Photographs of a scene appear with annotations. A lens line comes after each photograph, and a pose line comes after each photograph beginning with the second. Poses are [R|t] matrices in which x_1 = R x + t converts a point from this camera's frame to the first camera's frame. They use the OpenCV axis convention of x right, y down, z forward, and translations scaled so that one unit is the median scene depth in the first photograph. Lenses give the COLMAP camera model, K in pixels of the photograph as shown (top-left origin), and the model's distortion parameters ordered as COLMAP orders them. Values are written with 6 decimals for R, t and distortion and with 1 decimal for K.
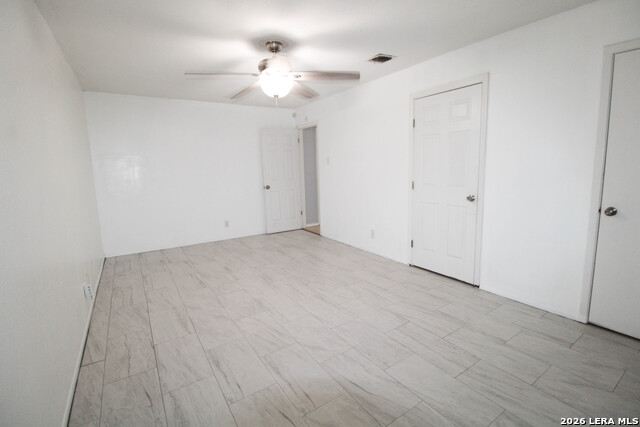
lens RADIAL K [[296.0, 0, 324.1], [0, 296.0, 205.6], [0, 0, 1]] dist [0.000469, -0.011628]
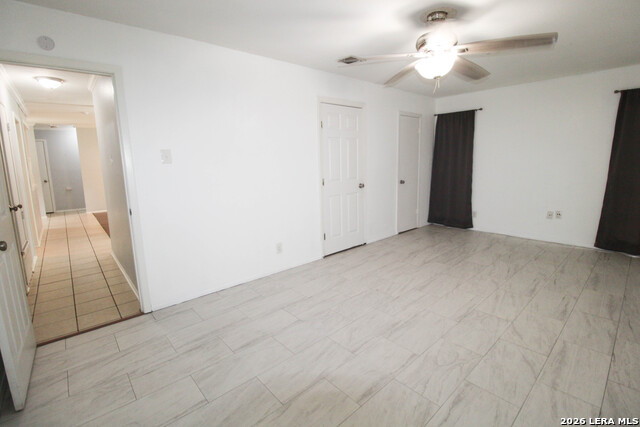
lens RADIAL K [[296.0, 0, 324.1], [0, 296.0, 205.6], [0, 0, 1]] dist [0.000469, -0.011628]
pose [[-0.147565, -0.122442, 0.981444, -0.993097], [0.158435, 0.976567, 0.145655, -0.184781], [-0.976280, 0.176988, -0.124708, 1.486046]]
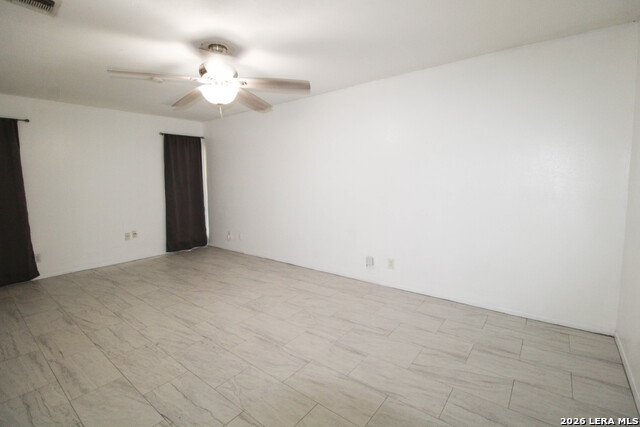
lens RADIAL K [[296.0, 0, 324.1], [0, 296.0, 205.6], [0, 0, 1]] dist [0.000469, -0.011628]
pose [[-0.947105, 0.067680, -0.313705, -0.154352], [-0.004213, 0.974803, 0.223028, -0.268382], [0.320895, 0.212552, -0.922956, 2.014433]]
